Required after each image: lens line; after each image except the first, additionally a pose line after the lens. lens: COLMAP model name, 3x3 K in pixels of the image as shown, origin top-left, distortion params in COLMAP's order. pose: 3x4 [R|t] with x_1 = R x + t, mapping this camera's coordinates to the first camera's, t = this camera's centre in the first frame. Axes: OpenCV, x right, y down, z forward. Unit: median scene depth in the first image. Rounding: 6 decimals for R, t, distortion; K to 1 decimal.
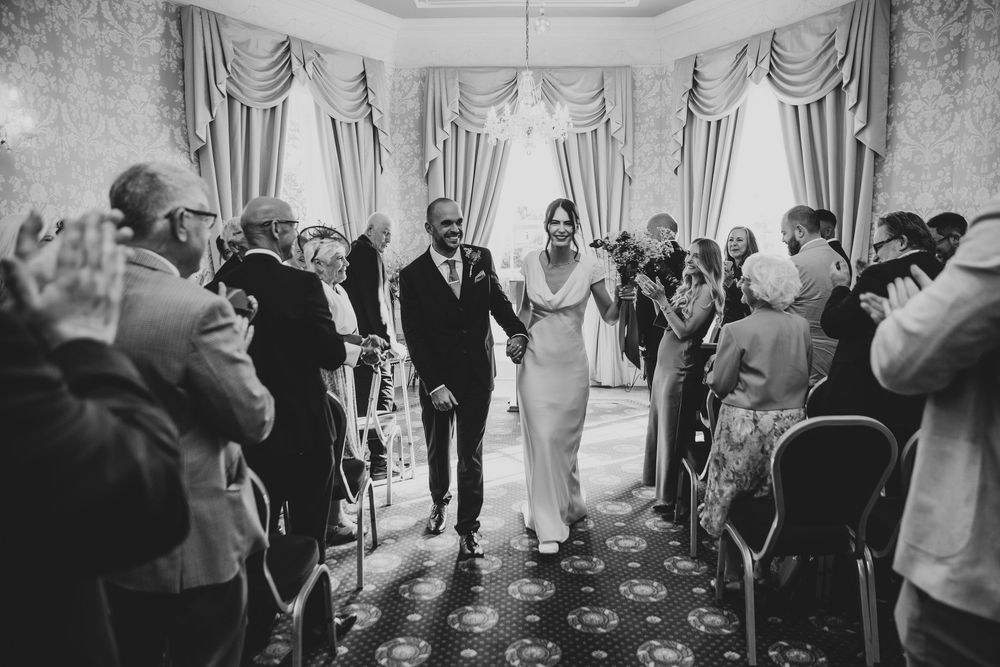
lens RADIAL K [[713.2, 0, 493.5], [0, 713.2, 333.7], [0, 0, 1]] dist [-0.102306, 0.064896]
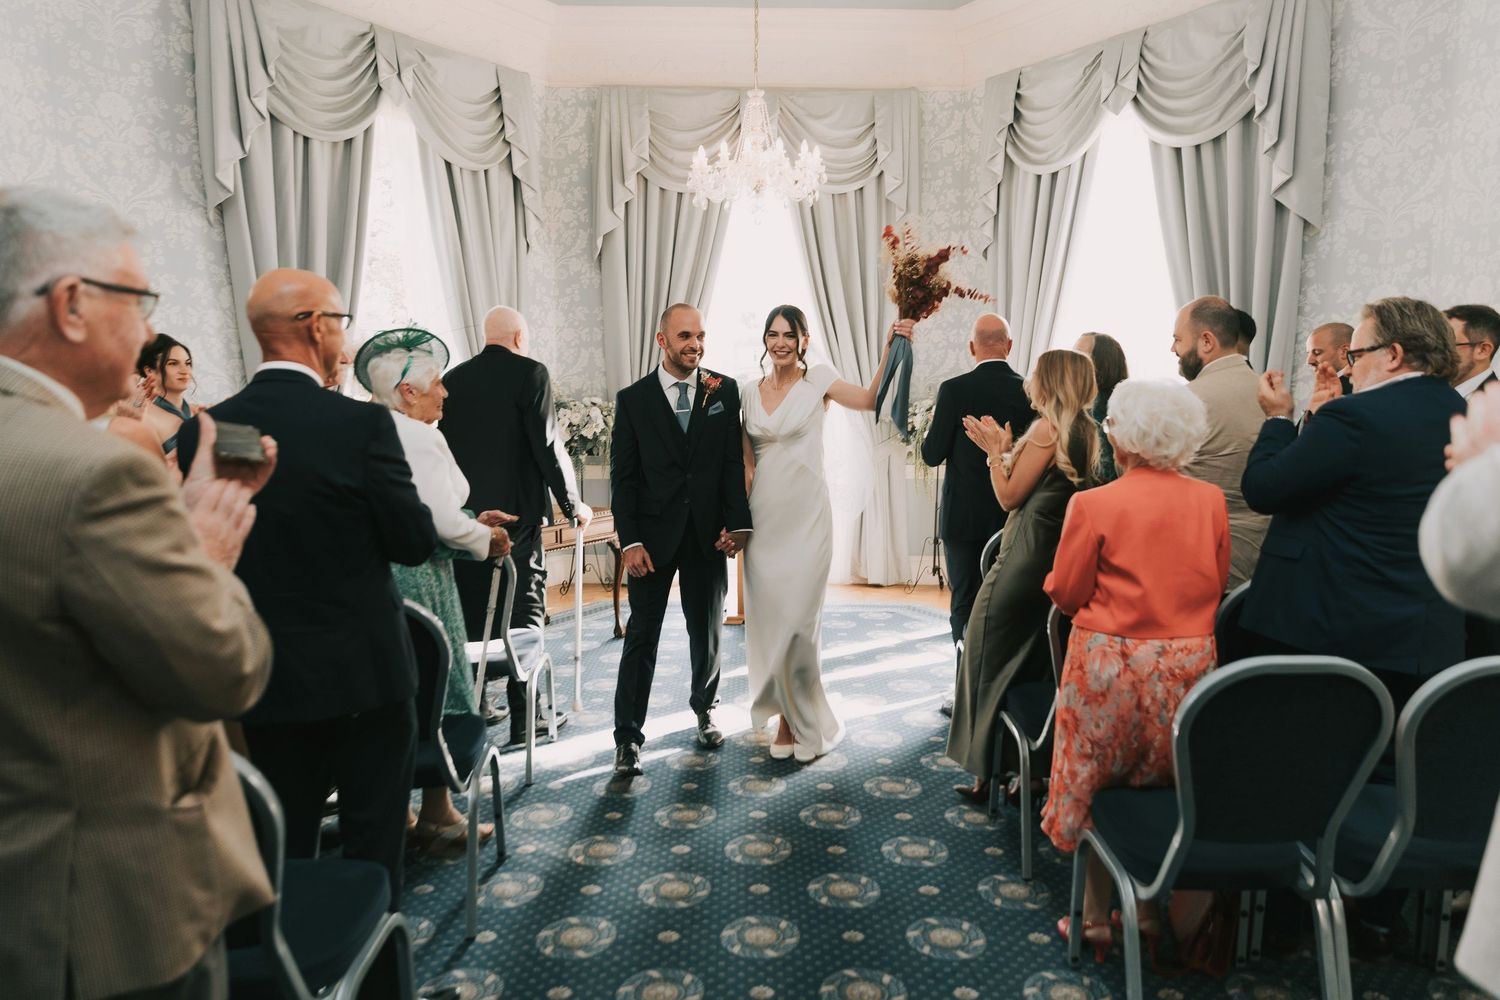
lens RADIAL K [[945.5, 0, 750.0], [0, 945.5, 500.0], [0, 0, 1]] dist [-0.014367, -0.001353]
pose [[0.999161, 0.002601, 0.040871, 0.009890], [-0.002822, 0.999982, 0.005329, -0.009971], [-0.040857, -0.005440, 0.999150, 0.166754]]
